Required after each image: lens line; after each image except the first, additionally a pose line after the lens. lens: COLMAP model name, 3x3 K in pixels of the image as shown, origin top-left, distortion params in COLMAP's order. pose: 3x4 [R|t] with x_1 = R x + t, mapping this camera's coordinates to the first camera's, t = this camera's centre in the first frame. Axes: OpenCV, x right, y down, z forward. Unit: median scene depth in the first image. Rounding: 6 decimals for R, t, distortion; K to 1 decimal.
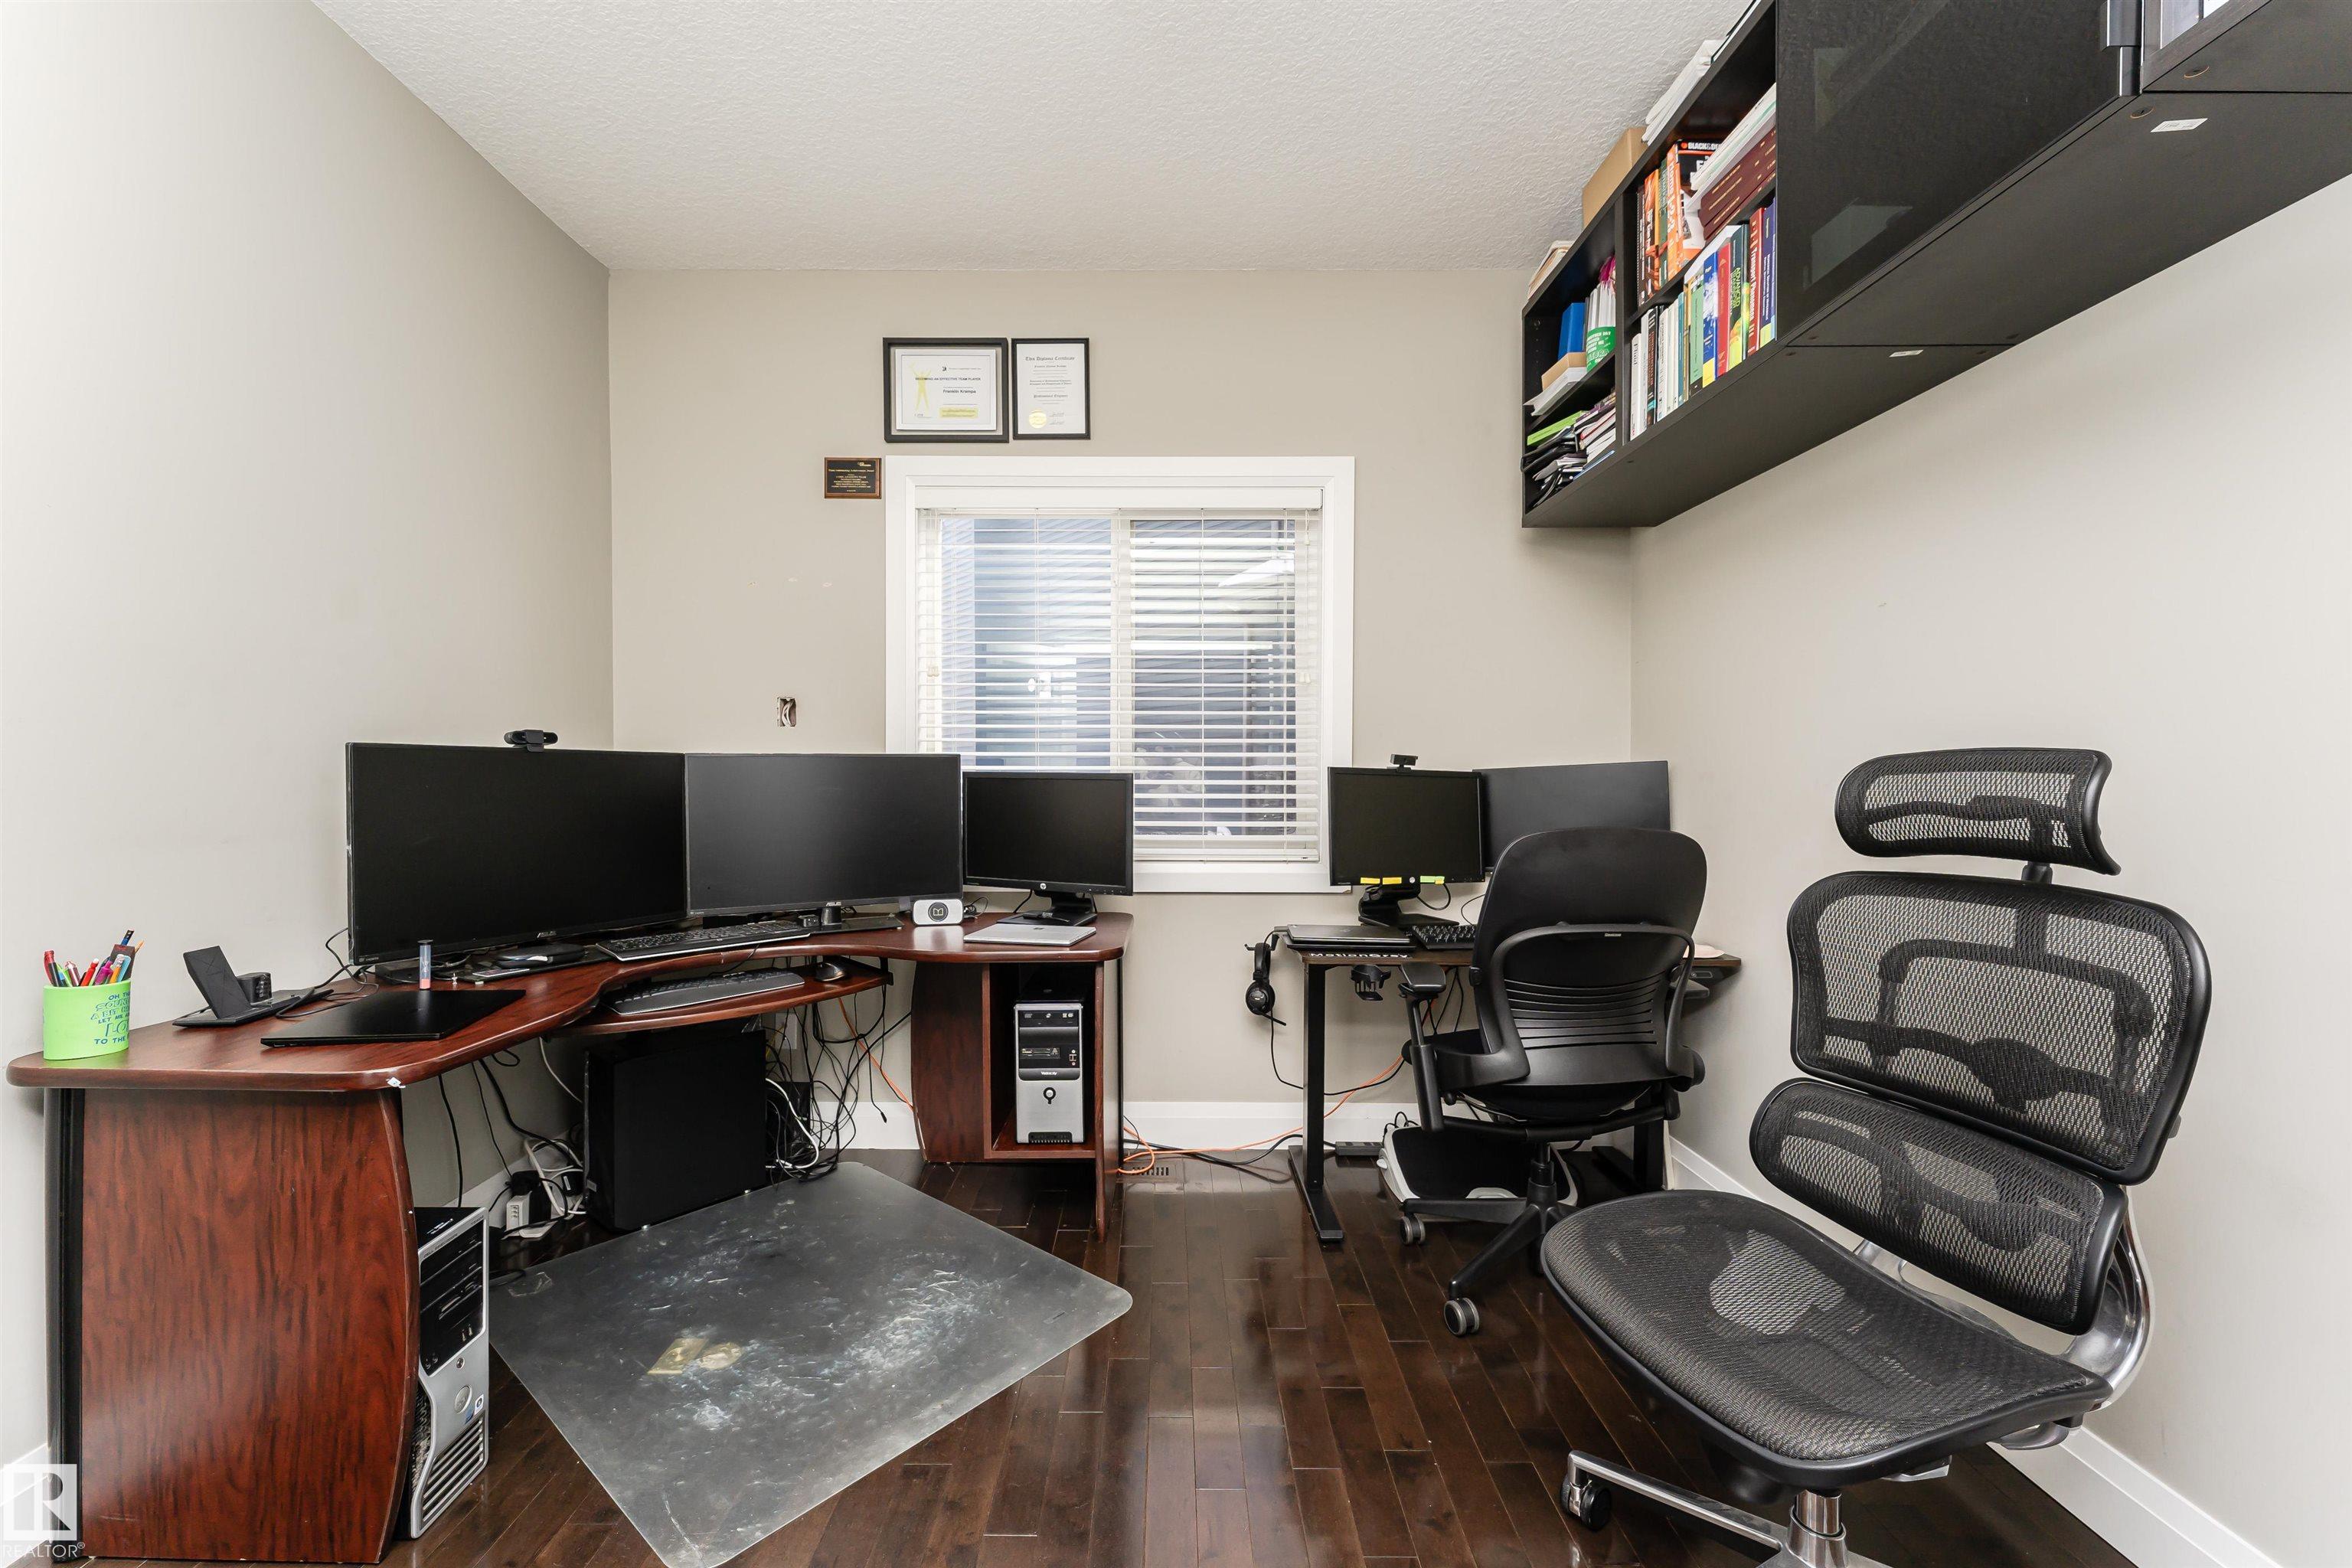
lens RADIAL K [[937.3, 0, 1179.8], [0, 937.3, 797.6], [0, 0, 1]] dist [0.001930, -0.000666]
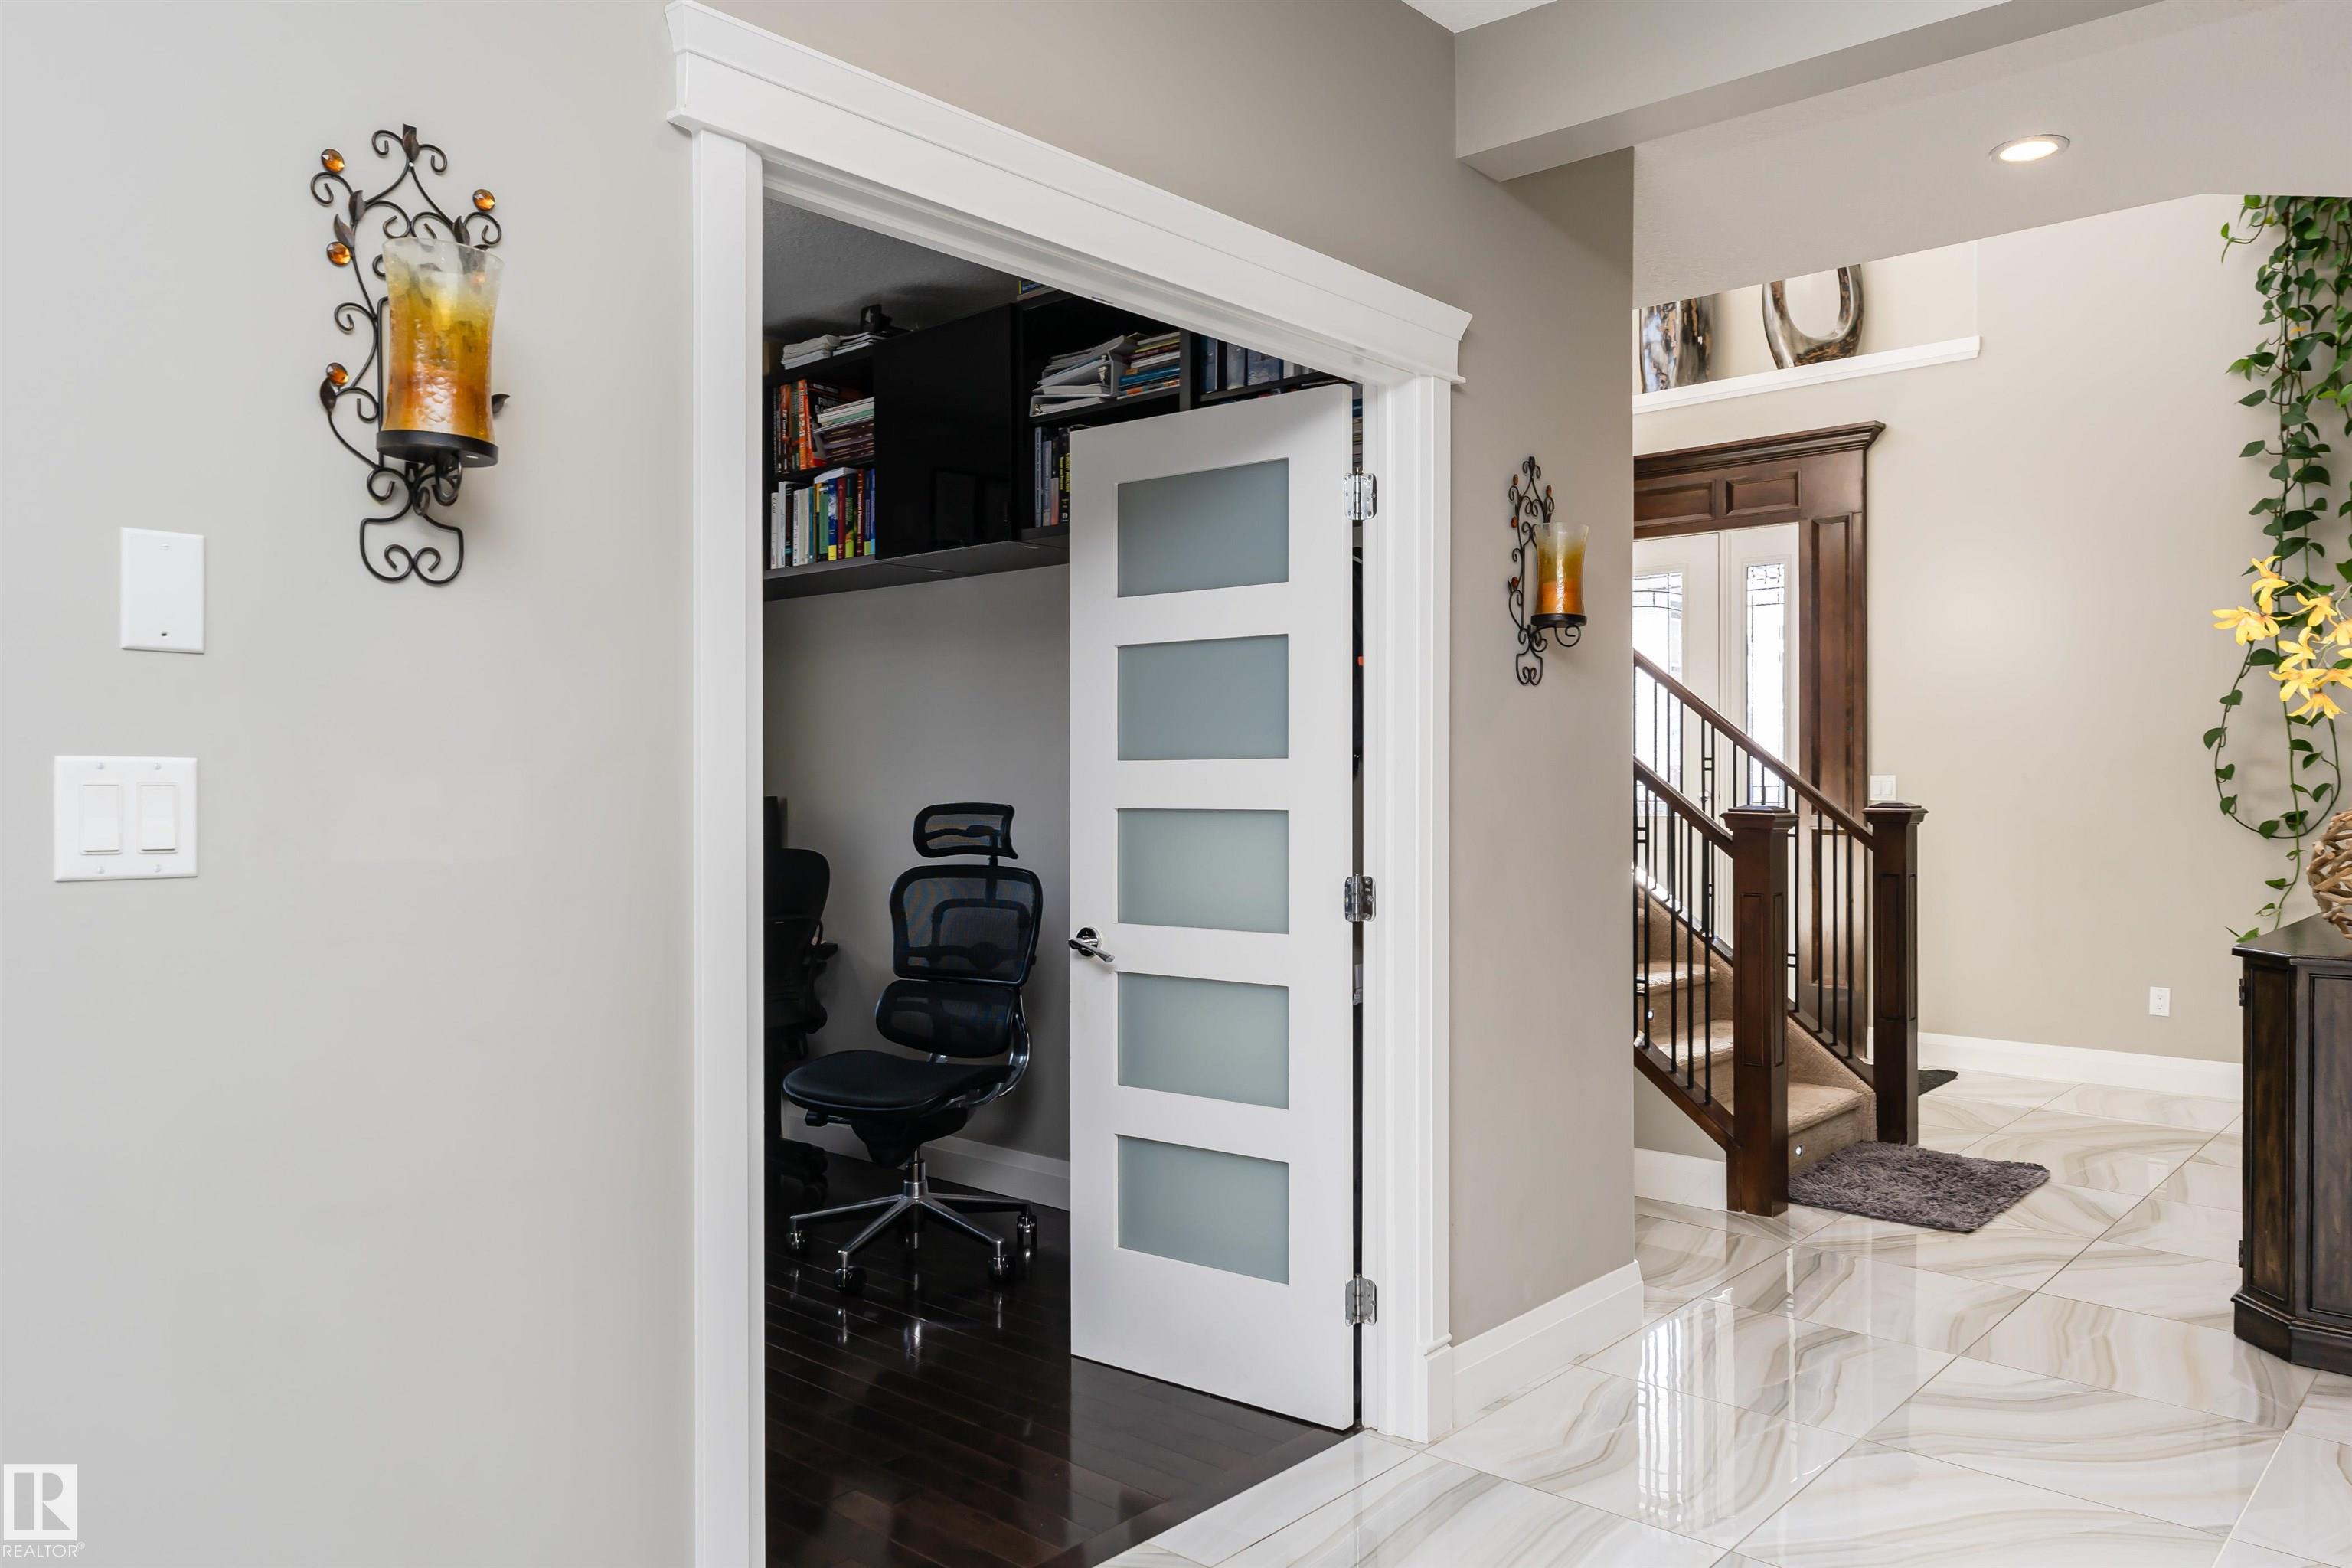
lens RADIAL K [[1576.9, 0, 1175.3], [0, 1576.9, 801.7], [0, 0, 1]] dist [0.003435, -0.005847]
pose [[0.682969, -0.008115, 0.730402, -1.285824], [0.021016, 0.999743, -0.008544, -0.012670], [-0.730145, 0.021186, 0.682964, -1.591739]]
